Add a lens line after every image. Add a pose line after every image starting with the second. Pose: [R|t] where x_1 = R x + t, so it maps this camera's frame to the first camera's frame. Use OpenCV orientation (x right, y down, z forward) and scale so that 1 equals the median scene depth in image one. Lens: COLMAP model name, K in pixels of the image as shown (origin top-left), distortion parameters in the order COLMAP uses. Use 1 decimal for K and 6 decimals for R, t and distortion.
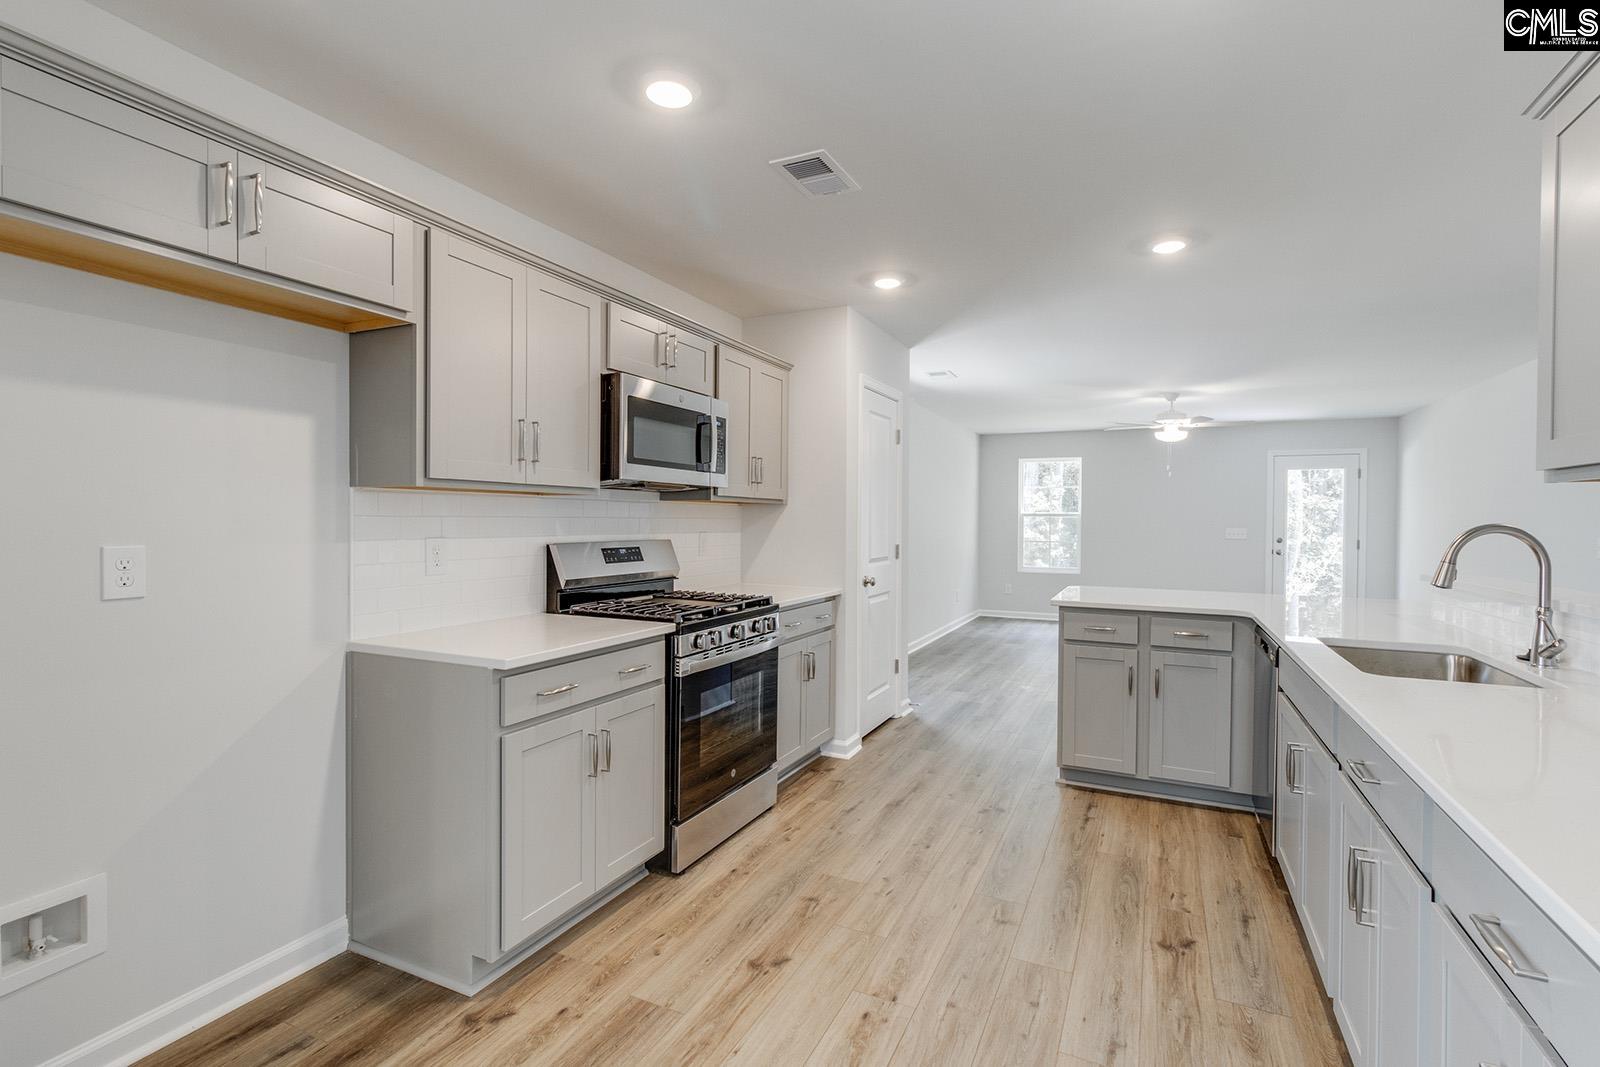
lens RADIAL K [[741.3, 0, 798.0], [0, 741.3, 534.8], [0, 0, 1]] dist [0.003596, -0.000052]
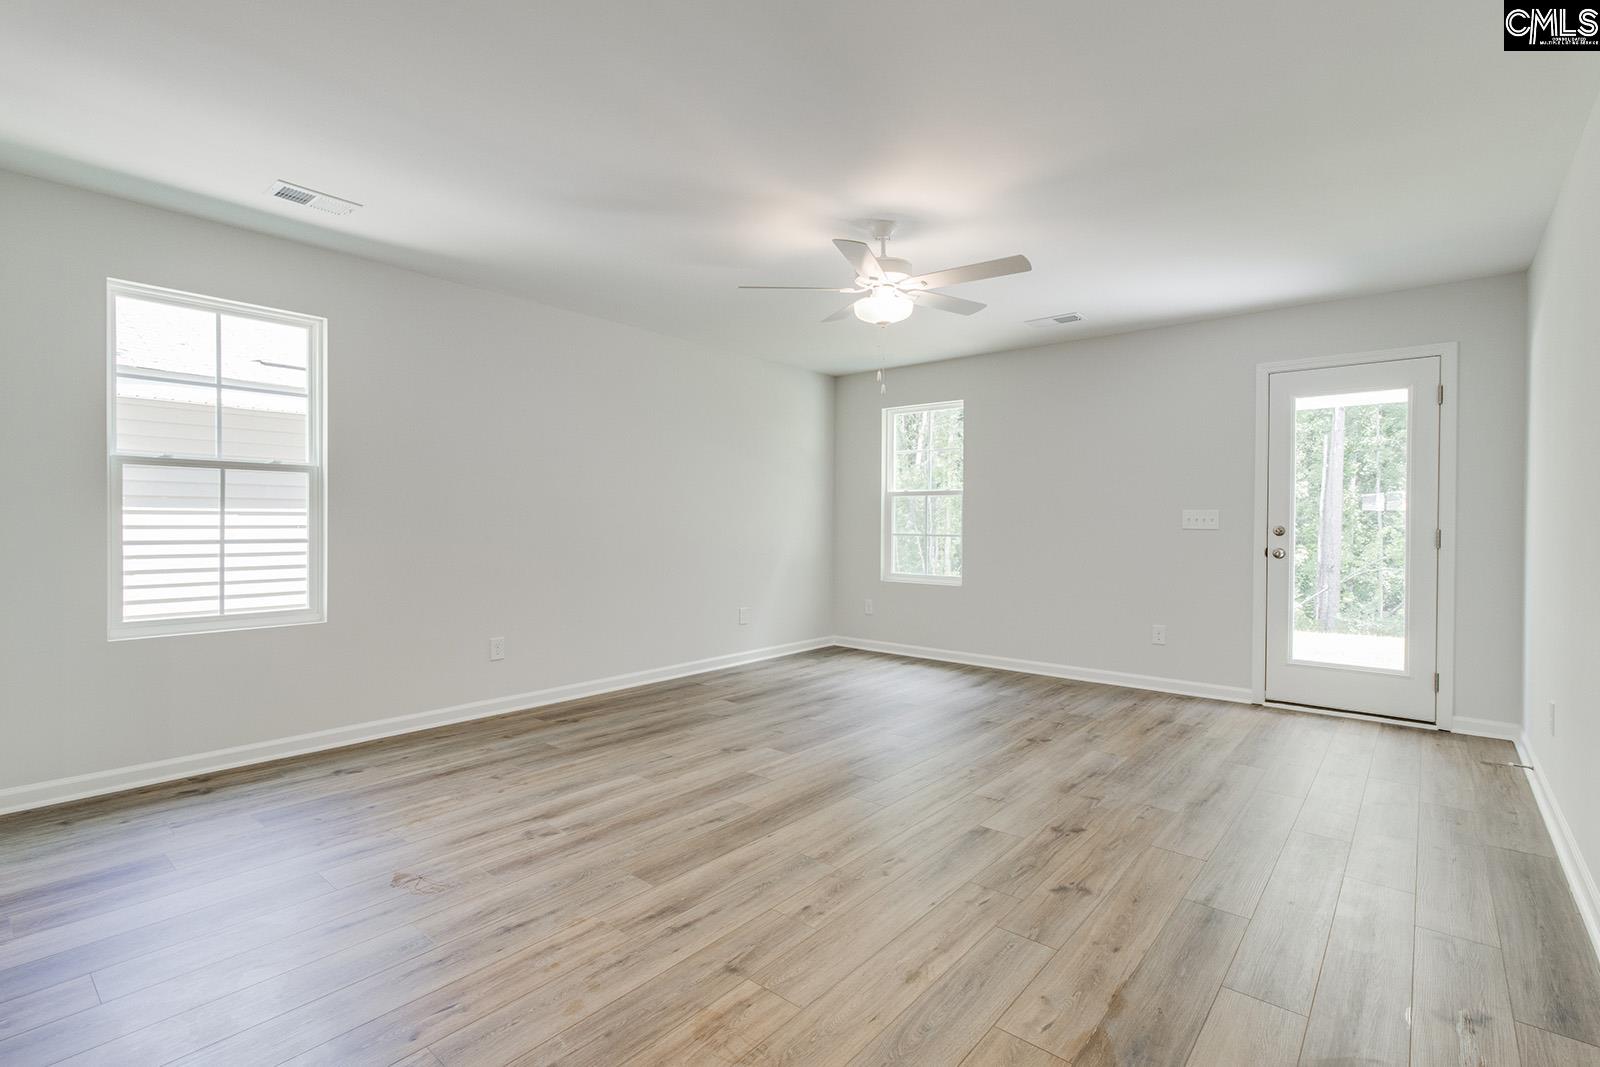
lens RADIAL K [[741.3, 0, 812.8], [0, 741.3, 519.2], [0, 0, 1]] dist [0.003596, -0.000052]
pose [[0.970117, -0.001126, -0.242636, 1.447379], [-0.004787, 0.999706, -0.023777, 0.041421], [0.242592, 0.024228, 0.969826, 1.277551]]
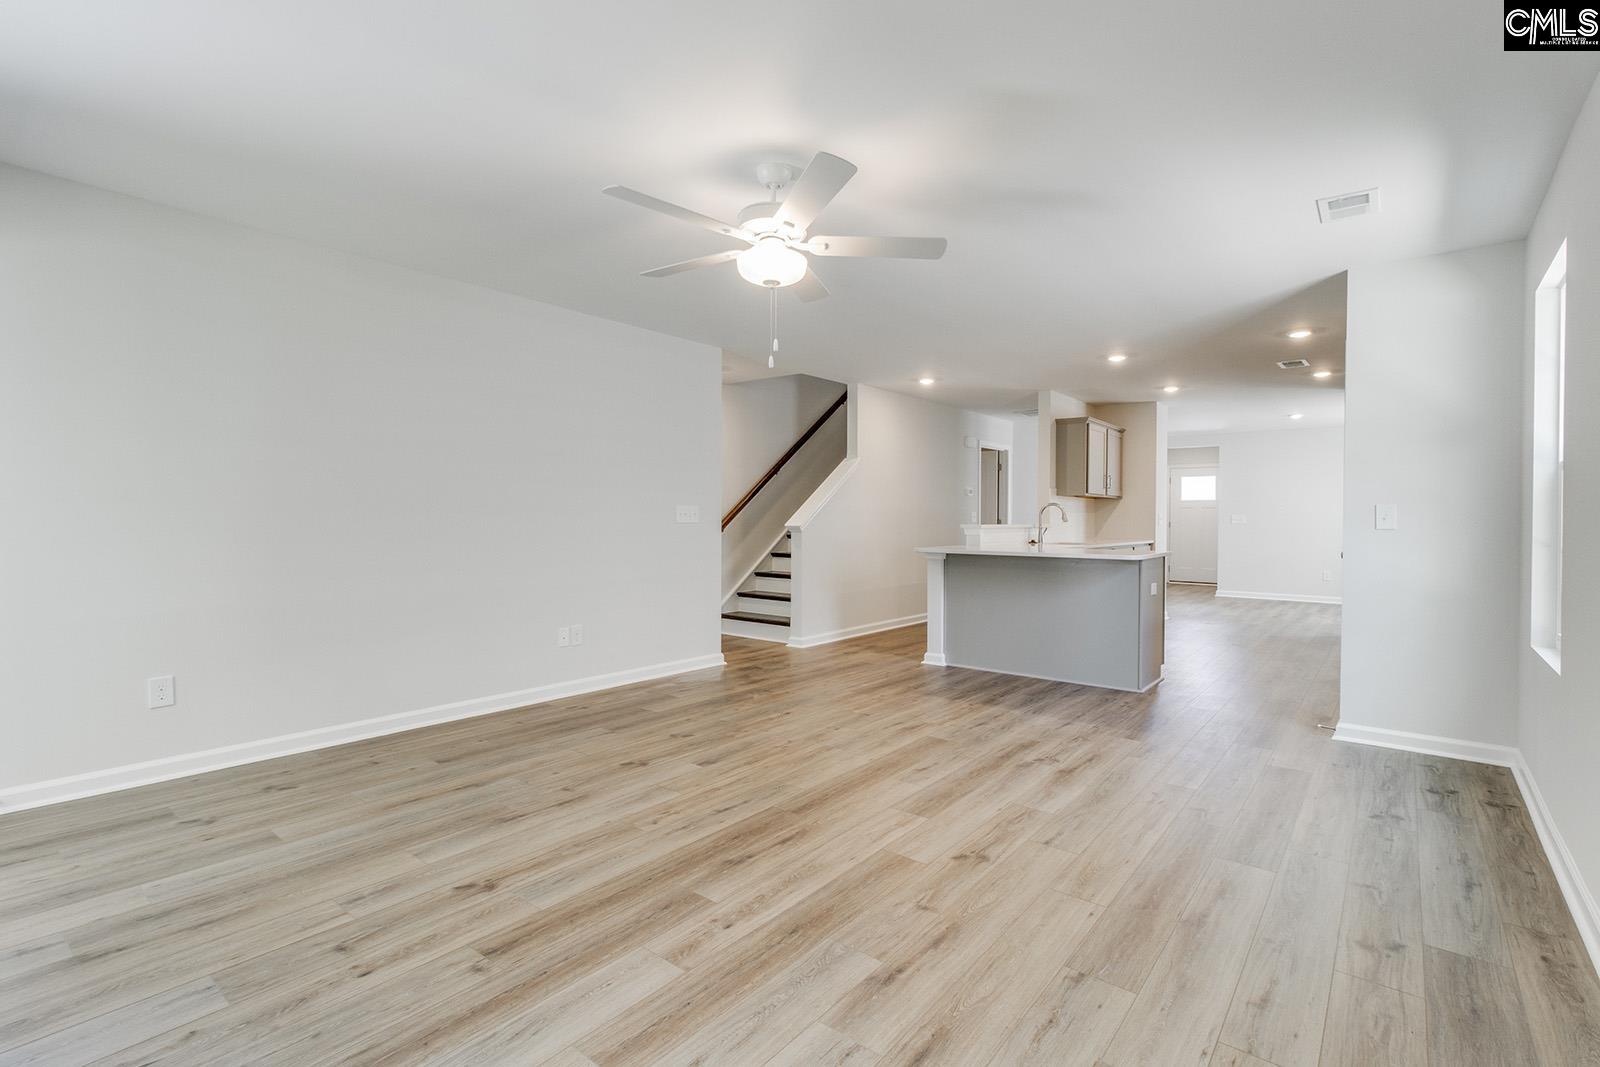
lens RADIAL K [[741.3, 0, 814.6], [0, 741.3, 528.3], [0, 0, 1]] dist [0.003596, -0.000052]
pose [[-0.975441, -0.016464, 0.219643, 0.972521], [-0.008774, 0.999315, 0.035939, -0.009367], [-0.220084, 0.033129, -0.974918, 3.491028]]
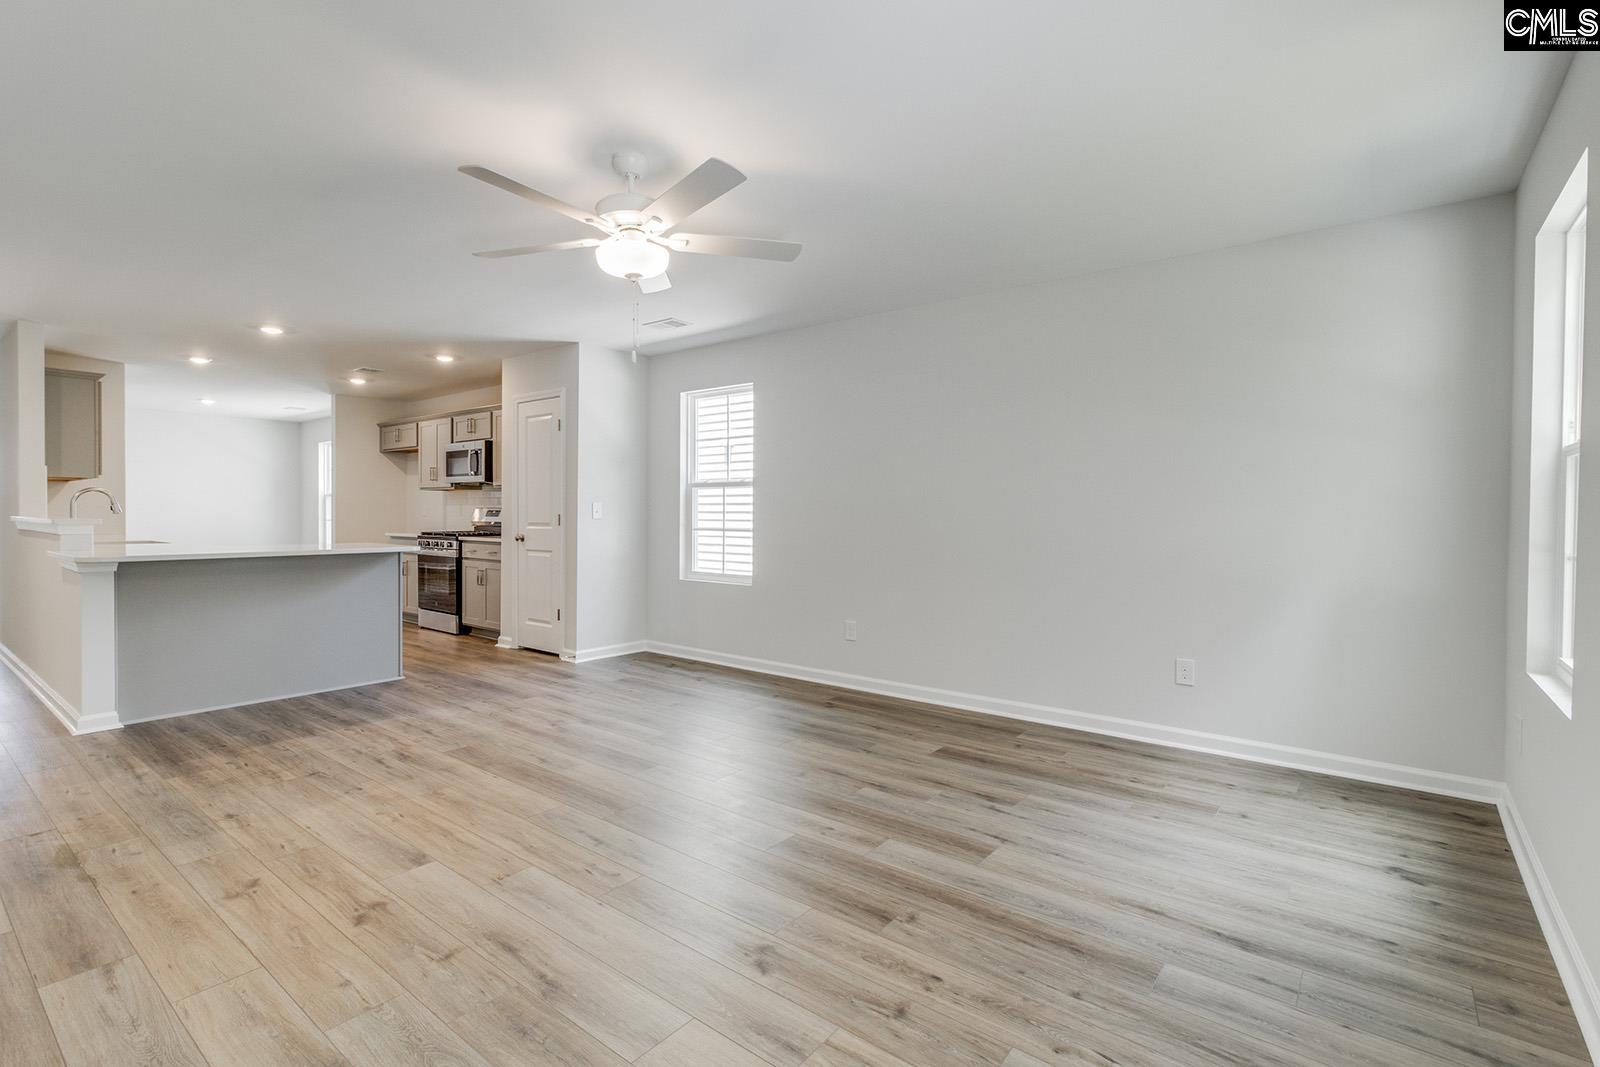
lens RADIAL K [[741.3, 0, 805.7], [0, 741.3, 519.3], [0, 0, 1]] dist [0.003596, -0.000052]
pose [[-0.212444, -0.001767, -0.977172, 2.202491], [-0.028833, 0.999574, 0.004461, 0.008371], [0.976748, 0.029122, -0.212405, 2.947855]]
